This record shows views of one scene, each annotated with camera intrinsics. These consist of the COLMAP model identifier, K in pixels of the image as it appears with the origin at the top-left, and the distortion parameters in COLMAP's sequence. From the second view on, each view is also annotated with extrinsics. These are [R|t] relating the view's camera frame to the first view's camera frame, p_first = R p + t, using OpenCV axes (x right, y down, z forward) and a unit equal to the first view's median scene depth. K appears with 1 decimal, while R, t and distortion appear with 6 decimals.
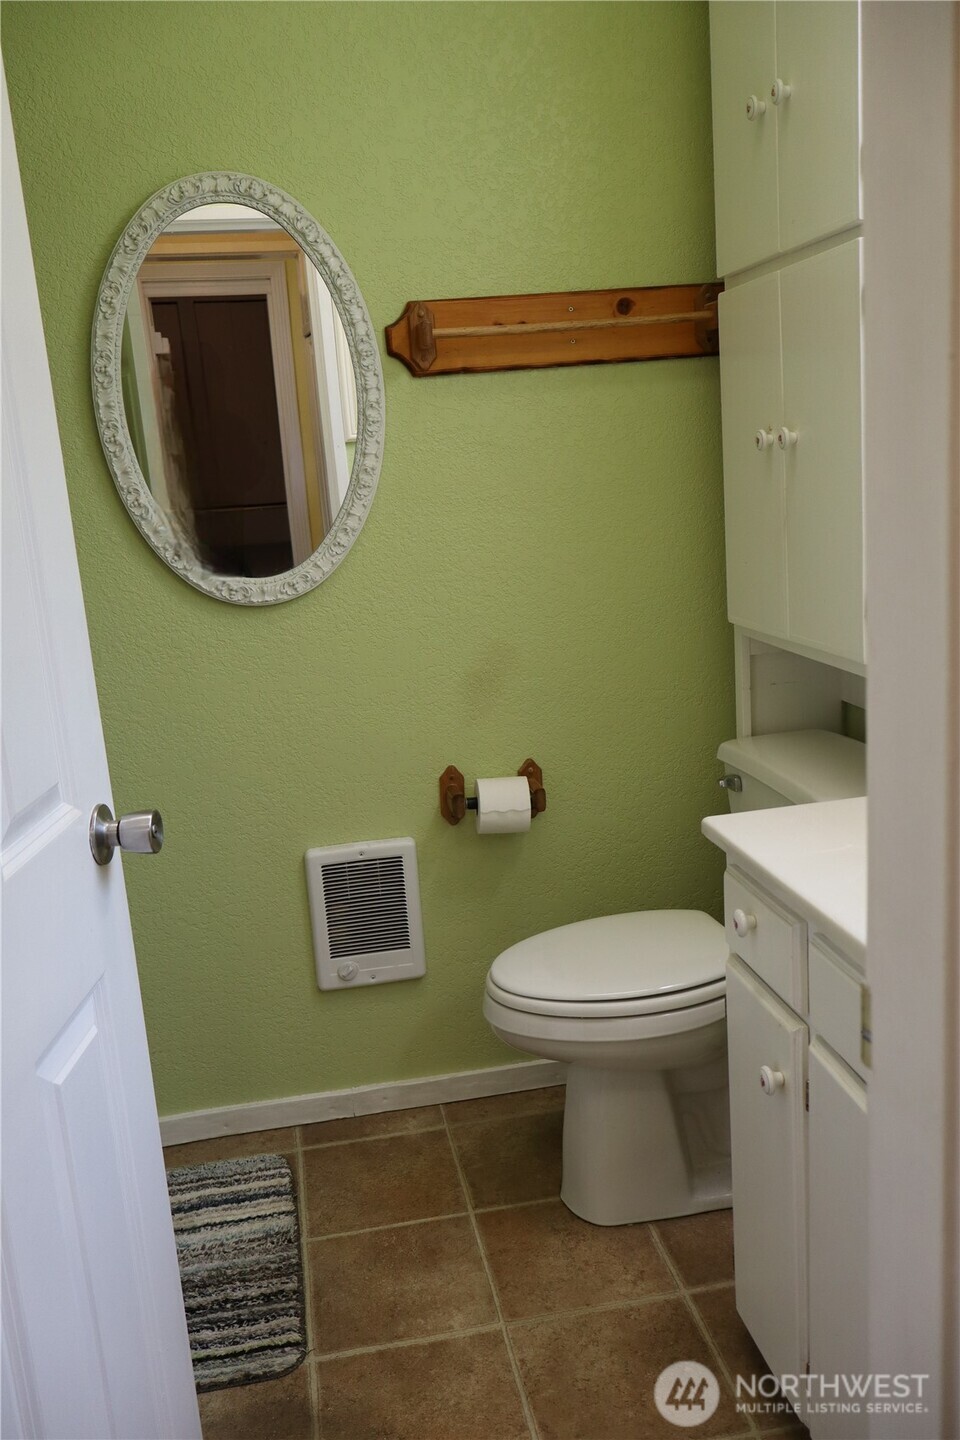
lens RADIAL K [[1235.1, 0, 480.0], [0, 1235.1, 720.0], [0, 0, 1]] dist [-0.006325, -0.001187]
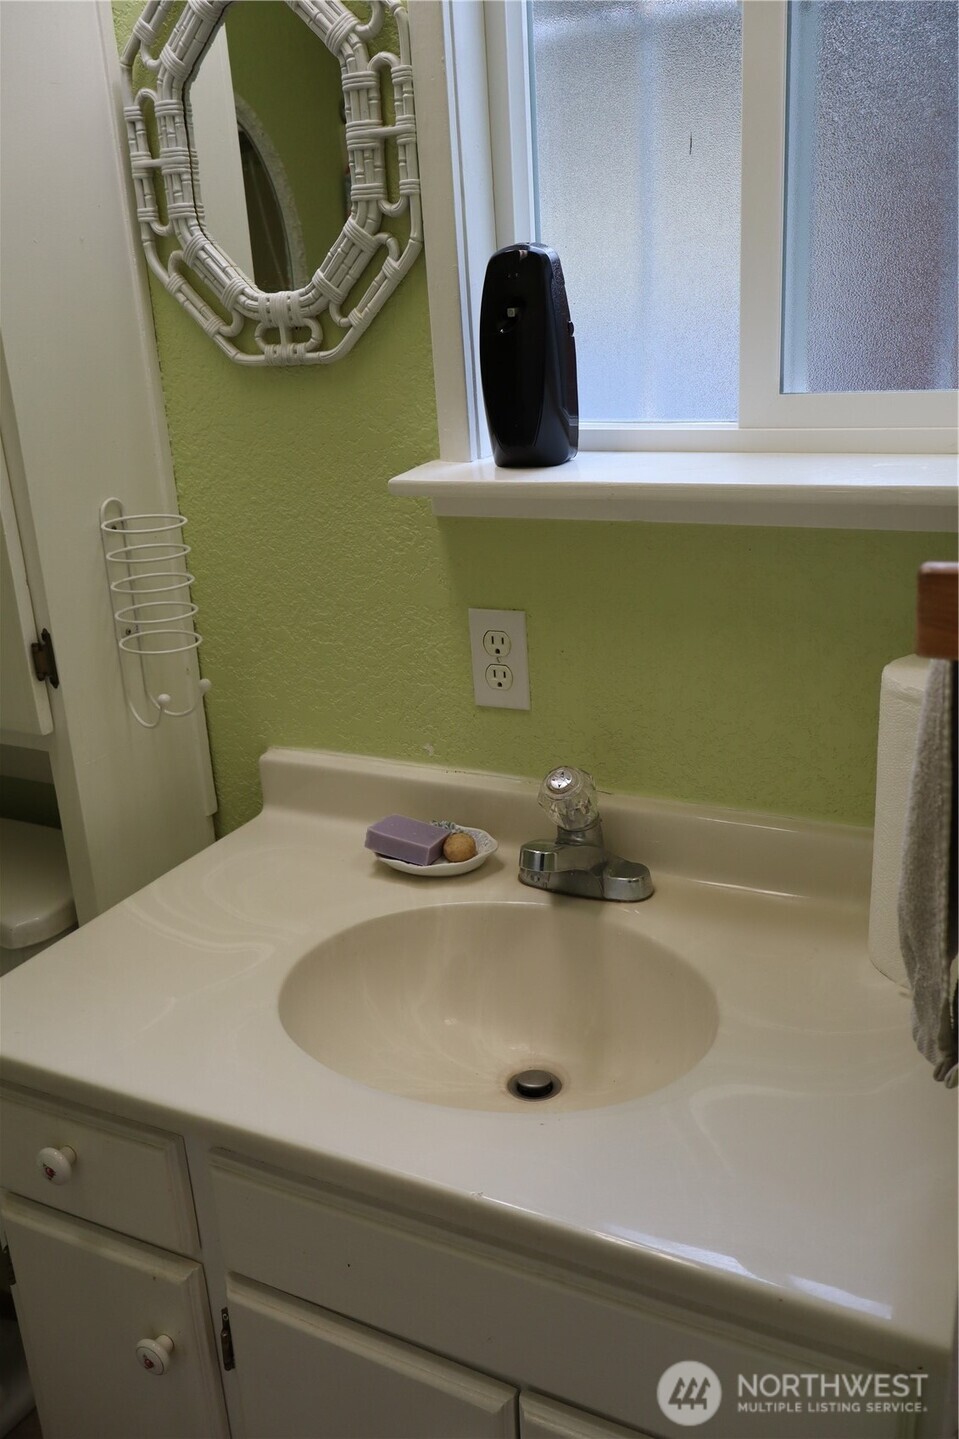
lens RADIAL K [[1234.2, 0, 479.5], [0, 1234.2, 719.5], [0, 0, 1]] dist [-0.006325, -0.001187]
pose [[0.598482, -0.219706, 0.770421, -0.125306], [0.175931, 0.974229, 0.141160, -0.137922], [-0.781580, 0.051059, 0.621712, 0.403498]]
